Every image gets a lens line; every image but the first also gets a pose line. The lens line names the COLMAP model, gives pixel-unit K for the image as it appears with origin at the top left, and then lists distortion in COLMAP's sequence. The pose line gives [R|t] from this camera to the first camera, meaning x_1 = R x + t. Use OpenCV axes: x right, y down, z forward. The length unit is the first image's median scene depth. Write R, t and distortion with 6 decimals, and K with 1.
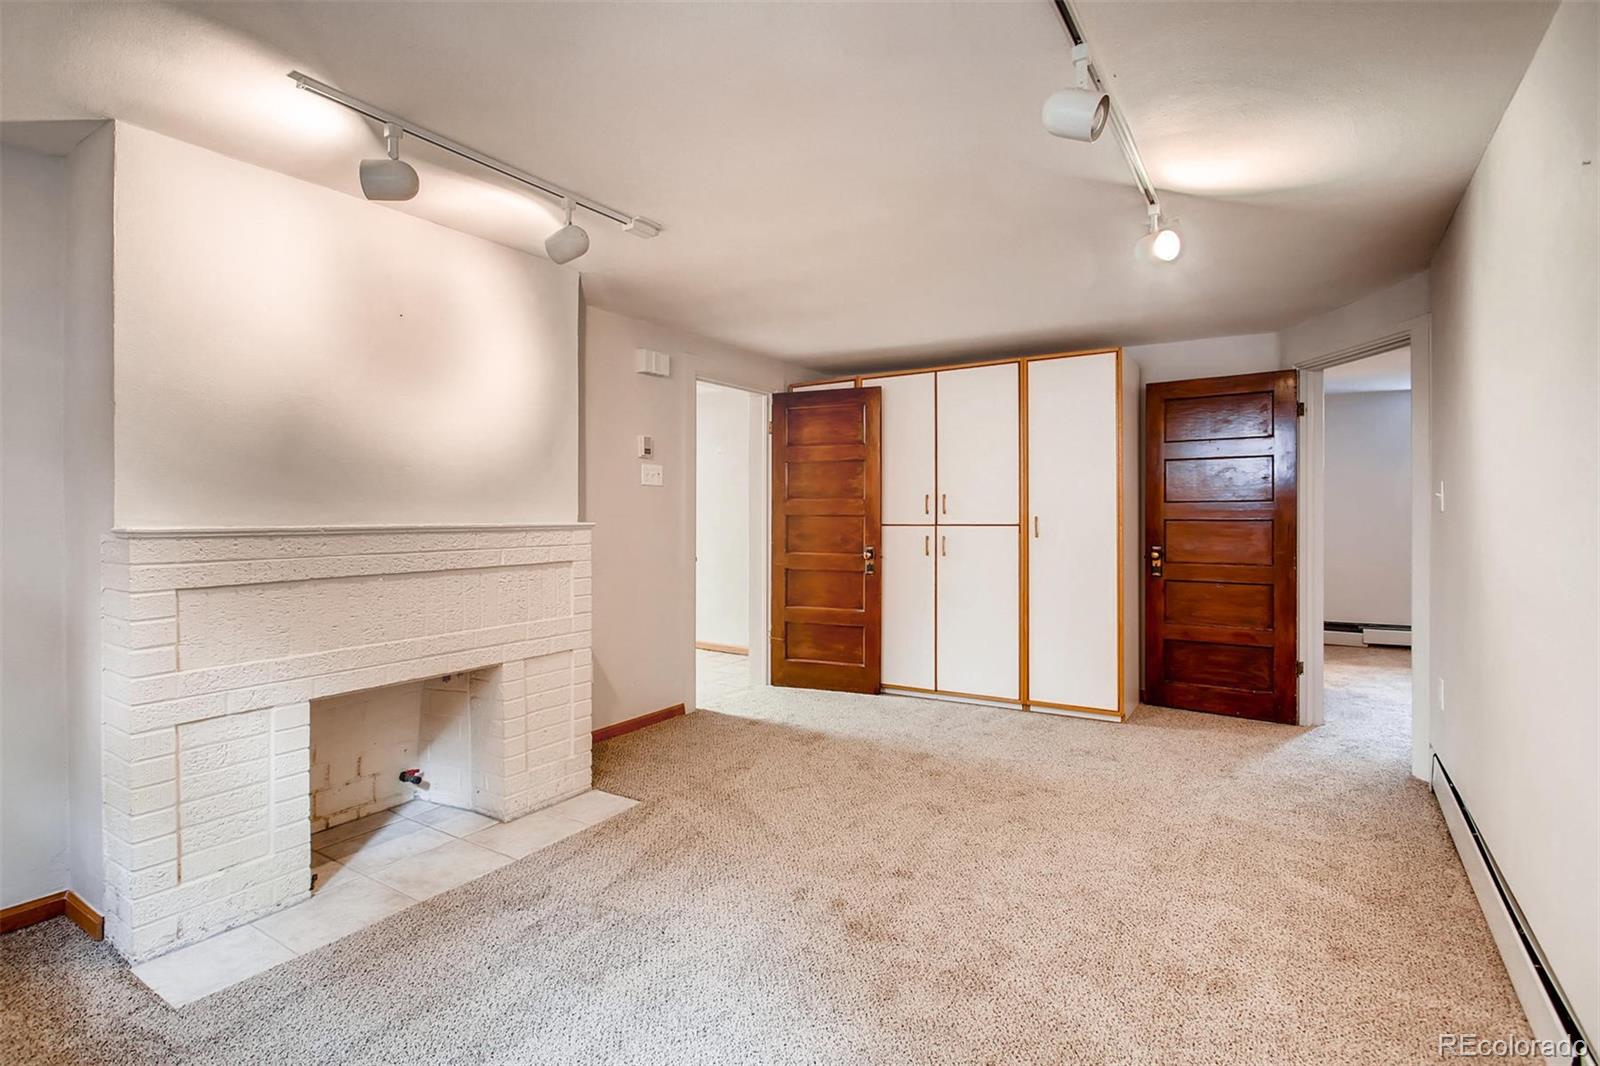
lens RADIAL K [[776.0, 0, 802.5], [0, 776.0, 523.1], [0, 0, 1]] dist [-0.005293, 0.000312]
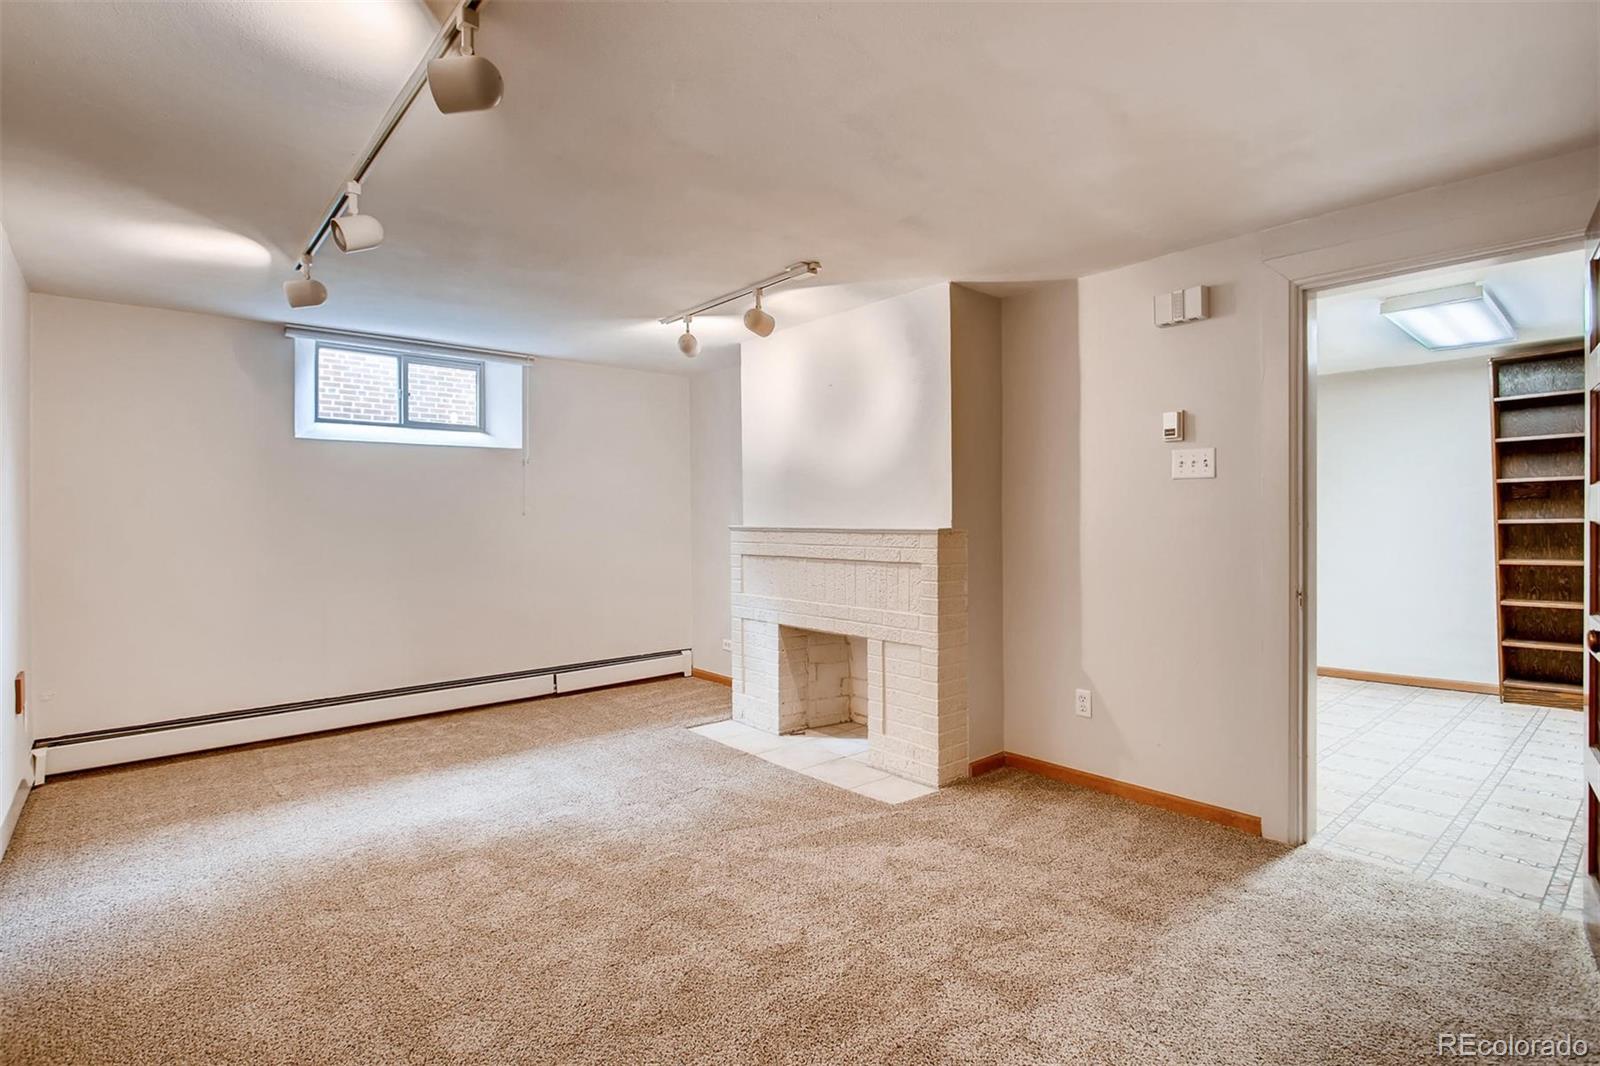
lens RADIAL K [[776.0, 0, 801.0], [0, 776.0, 527.0], [0, 0, 1]] dist [-0.005293, 0.000312]
pose [[-0.278840, 0.017294, -0.960182, 0.898918], [-0.006835, 0.999777, 0.019992, -0.024408], [0.960313, 0.012137, -0.278660, 1.323078]]
